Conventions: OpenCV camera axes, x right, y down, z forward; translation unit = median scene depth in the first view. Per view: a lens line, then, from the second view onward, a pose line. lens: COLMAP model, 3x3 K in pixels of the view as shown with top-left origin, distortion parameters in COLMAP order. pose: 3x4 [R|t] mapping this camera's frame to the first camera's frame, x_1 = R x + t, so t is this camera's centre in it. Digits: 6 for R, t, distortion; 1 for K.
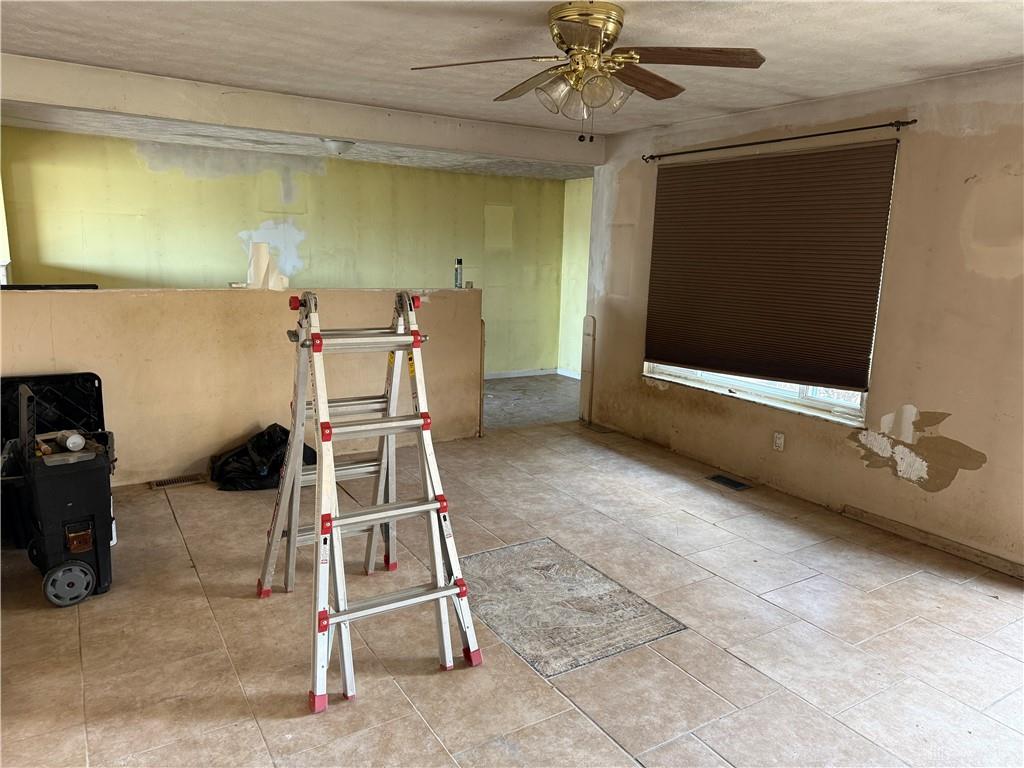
lens RADIAL K [[714.4, 0, 512.4], [0, 714.4, 397.4], [0, 0, 1]] dist [0.131188, -0.166030]
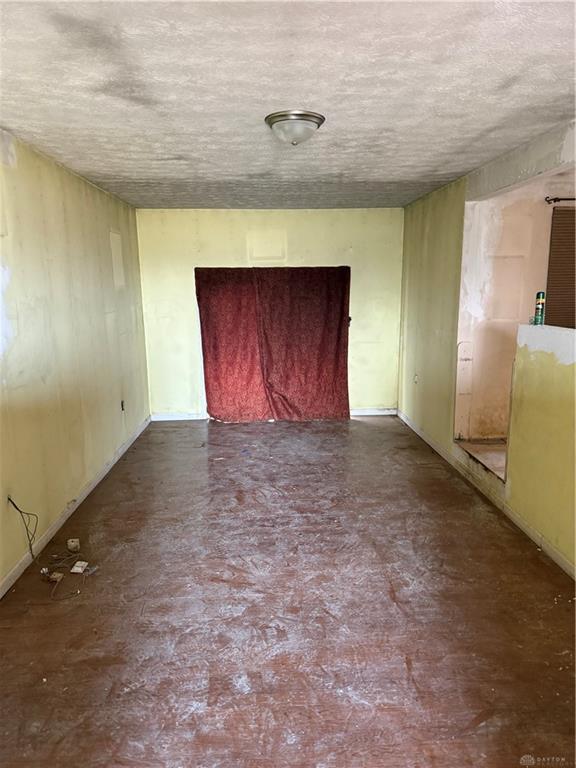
lens RADIAL K [[535.8, 0, 288.0], [0, 535.8, 384.0], [0, 0, 1]] dist [0.131188, -0.166030]
pose [[0.475223, -0.192603, 0.858526, -0.762767], [0.206487, 0.972910, 0.103967, -0.201906], [-0.855293, 0.127867, 0.502119, 0.876008]]
